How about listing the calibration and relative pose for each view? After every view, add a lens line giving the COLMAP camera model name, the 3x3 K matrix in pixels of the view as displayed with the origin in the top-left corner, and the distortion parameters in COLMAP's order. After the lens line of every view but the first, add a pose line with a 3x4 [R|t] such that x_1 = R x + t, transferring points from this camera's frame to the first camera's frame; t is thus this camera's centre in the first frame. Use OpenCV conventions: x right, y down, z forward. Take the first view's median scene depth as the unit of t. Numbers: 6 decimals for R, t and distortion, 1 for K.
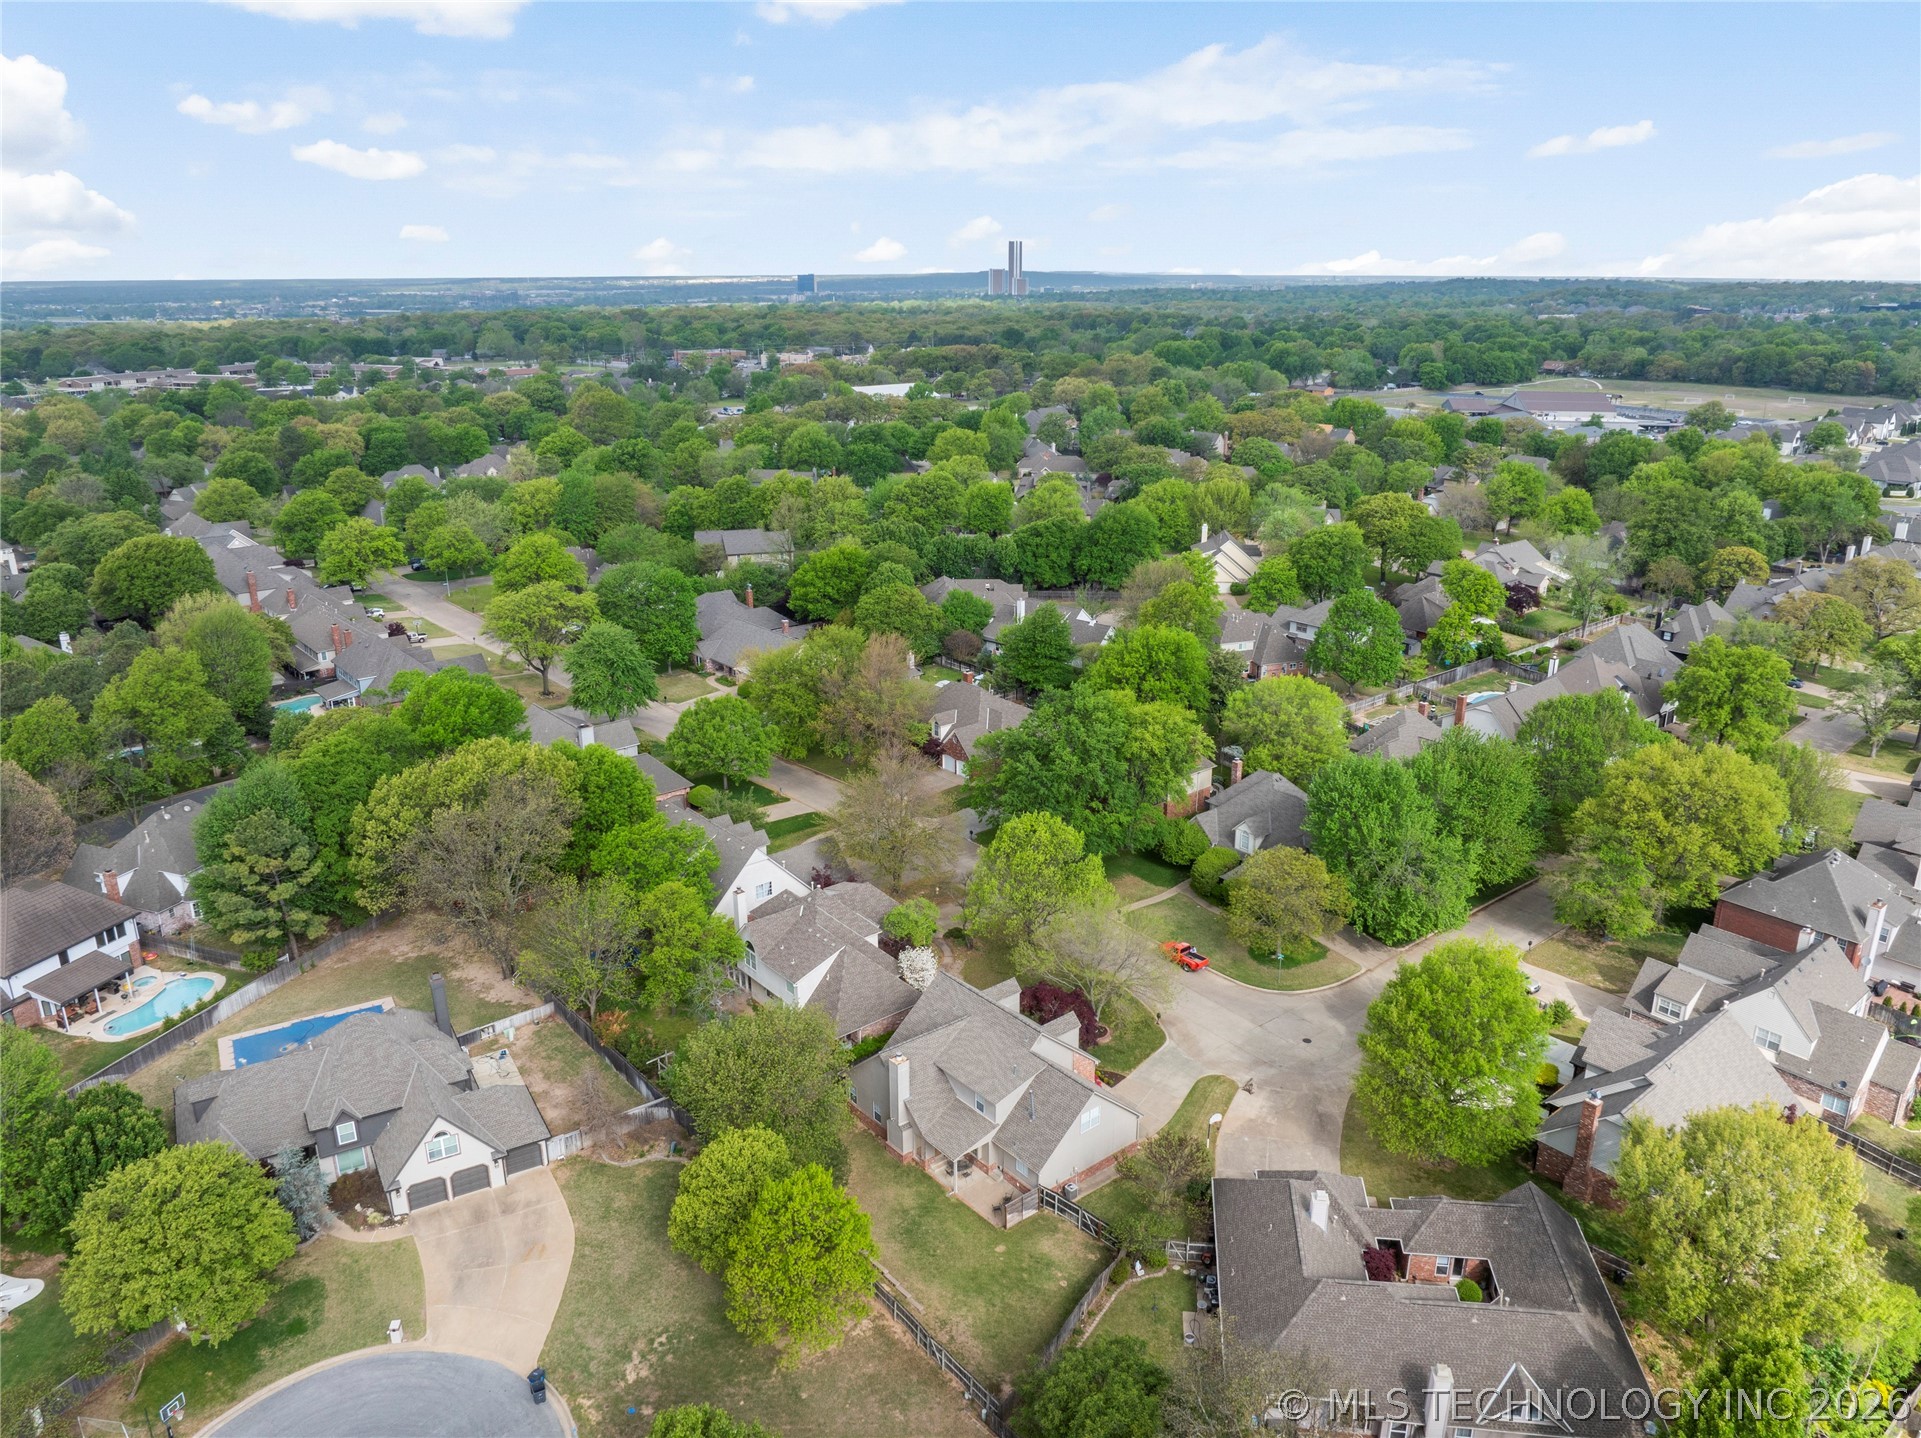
lens RADIAL K [[1332.7, 0, 981.8], [0, 1332.7, 769.1], [0, 0, 1]] dist [-0.027567, -0.000205]
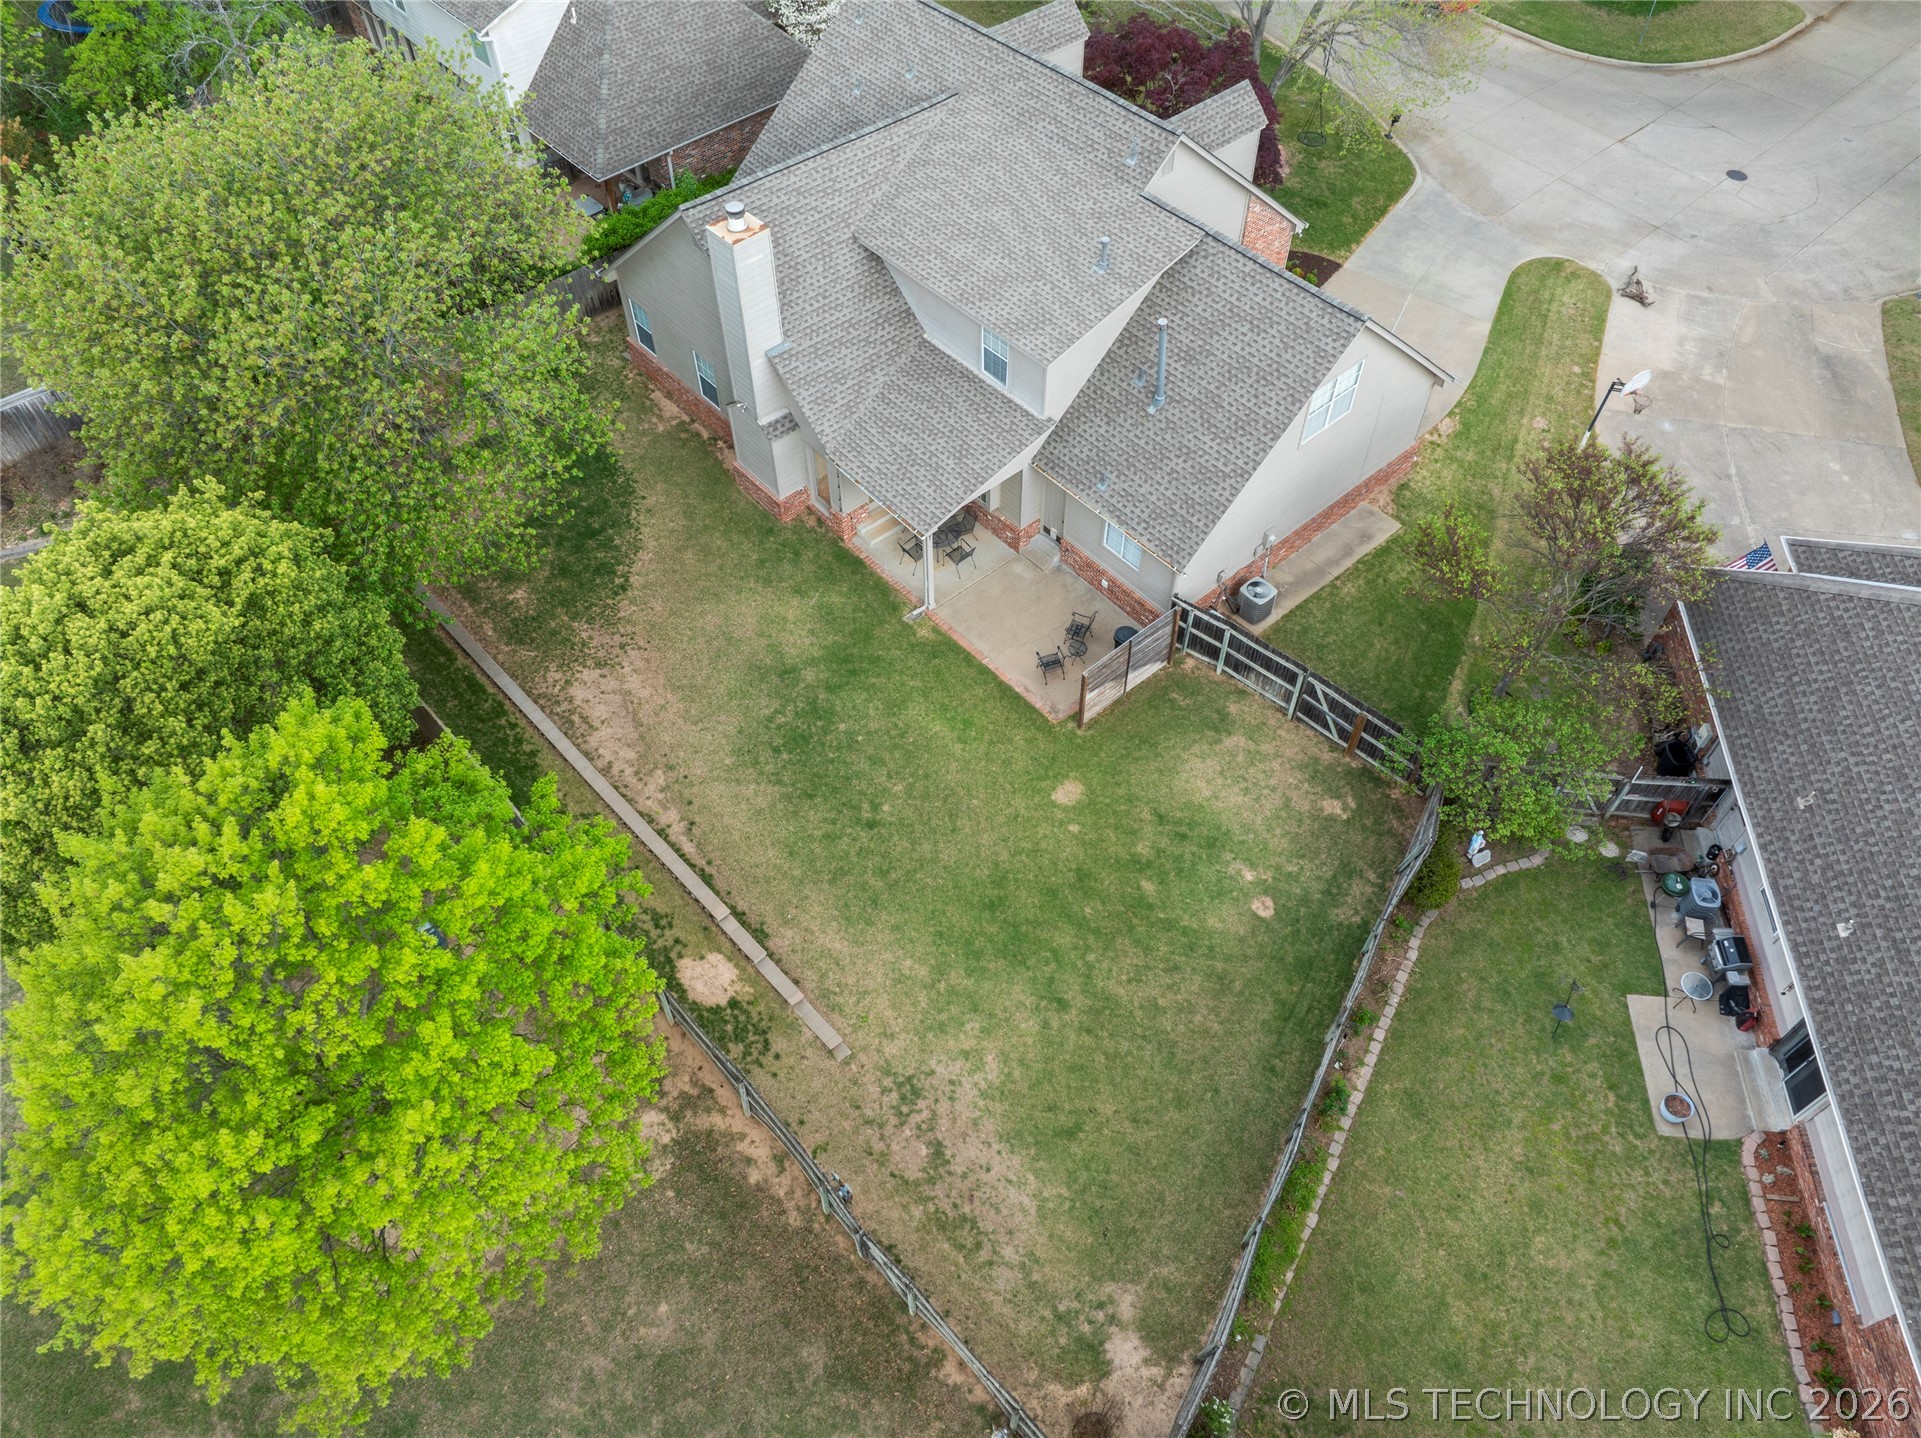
lens RADIAL K [[1381.0, 0, 998.8], [0, 1381.0, 717.0], [0, 0, 1]] dist [-0.034461, -0.000442]
pose [[0.999264, -0.026971, 0.027271, -0.012126], [0.008754, 0.852619, 0.522460, 0.148405], [-0.037343, -0.521837, 0.852228, 0.660284]]
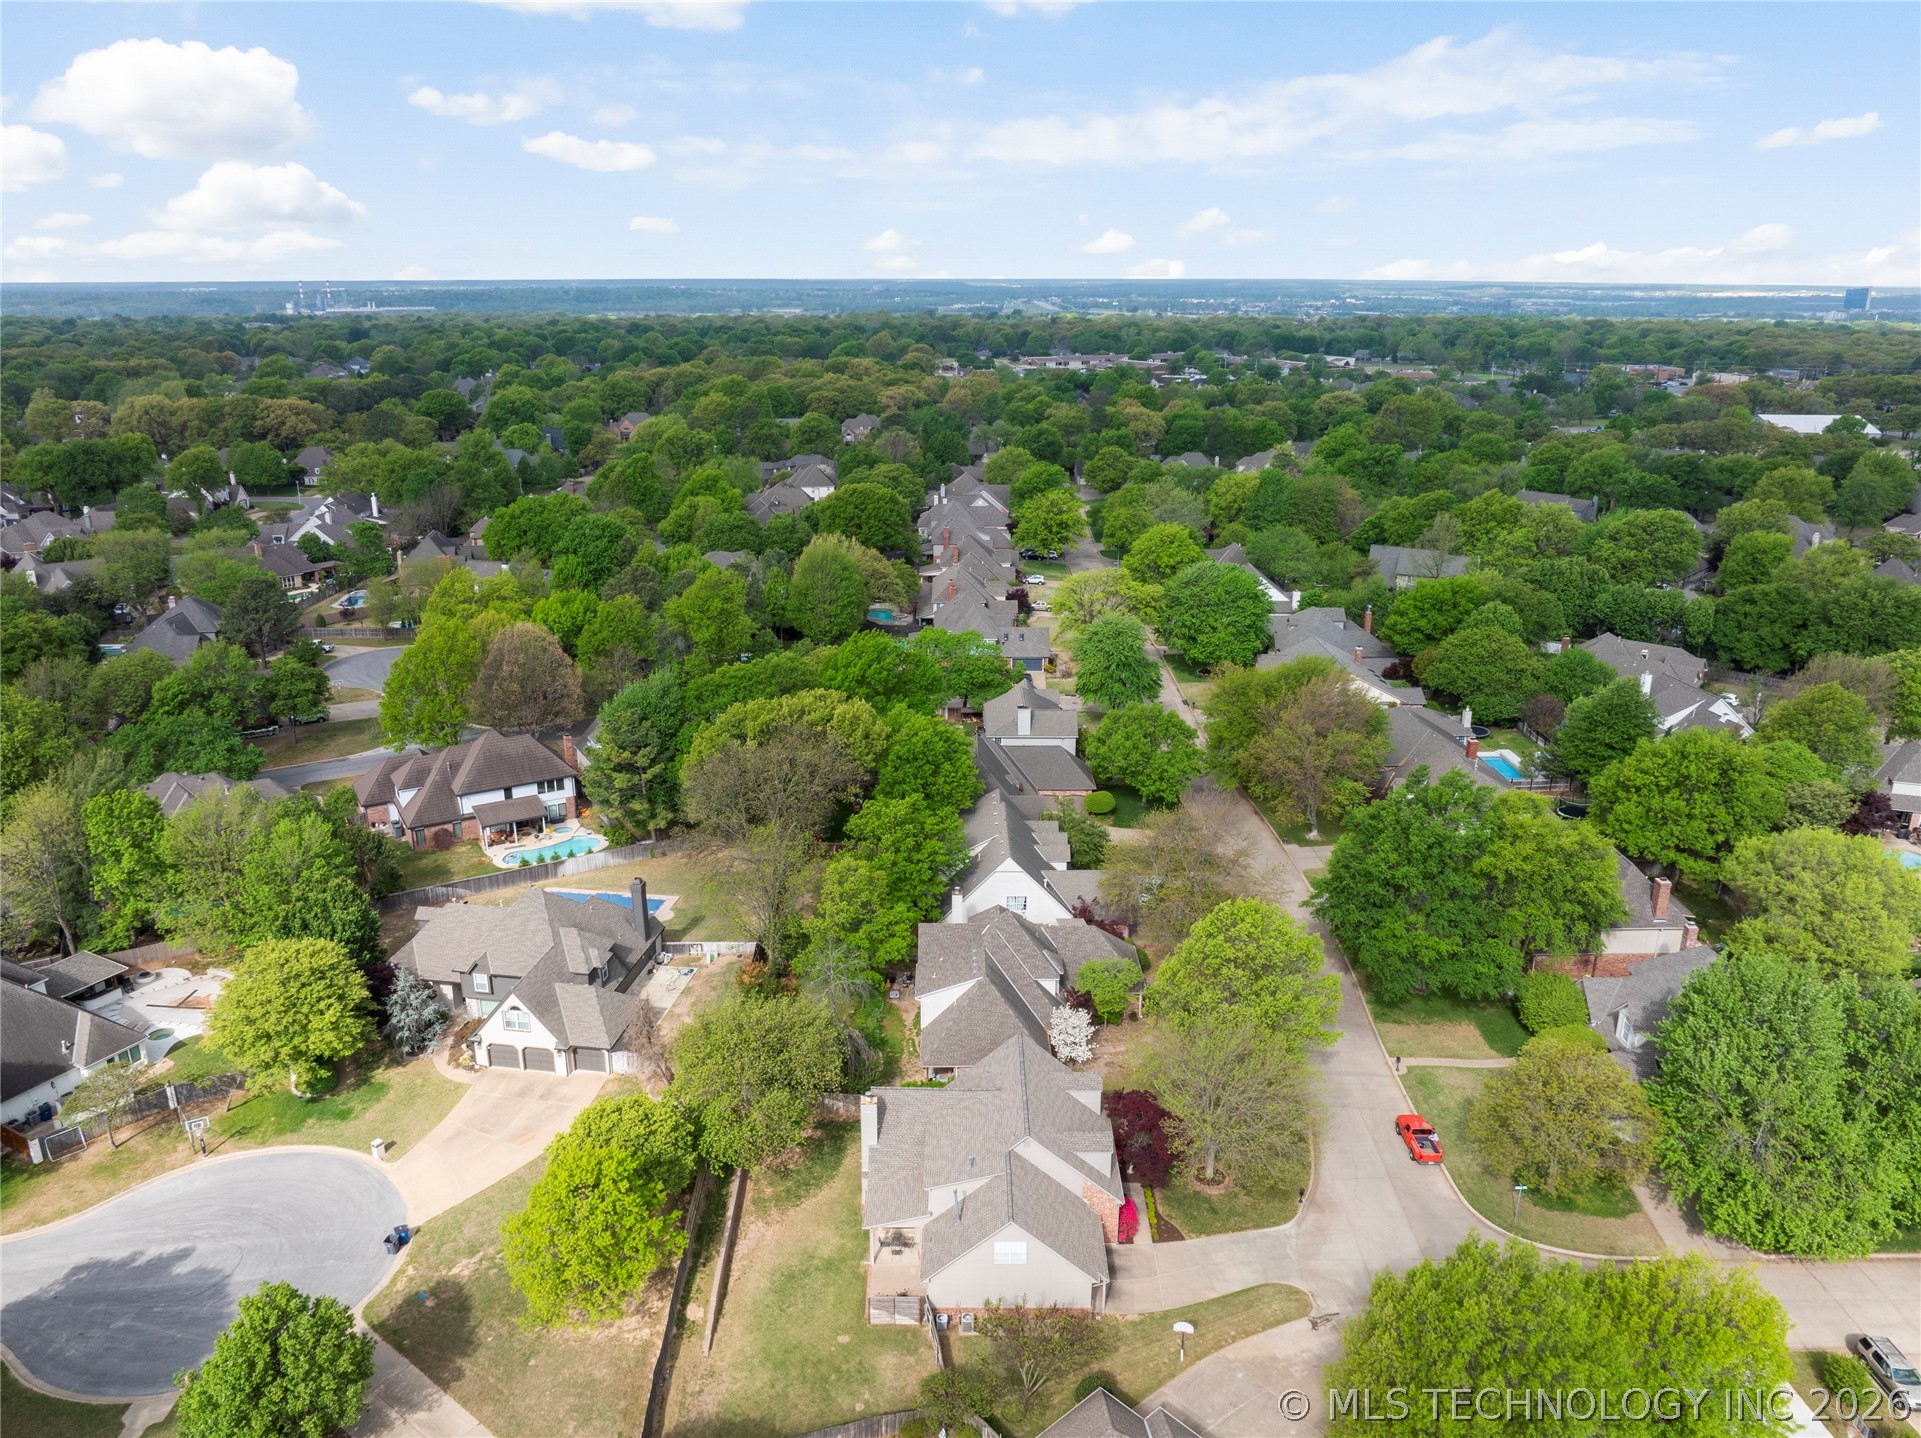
lens RADIAL K [[1376.0, 0, 960.5], [0, 1376.0, 719.0], [0, 0, 1]] dist [-0.026551, 0.001125]
pose [[0.771588, 0.198615, -0.604321, 0.501345], [-0.226812, 0.973466, 0.030347, -0.076844], [0.594313, 0.113651, 0.796163, 0.260265]]
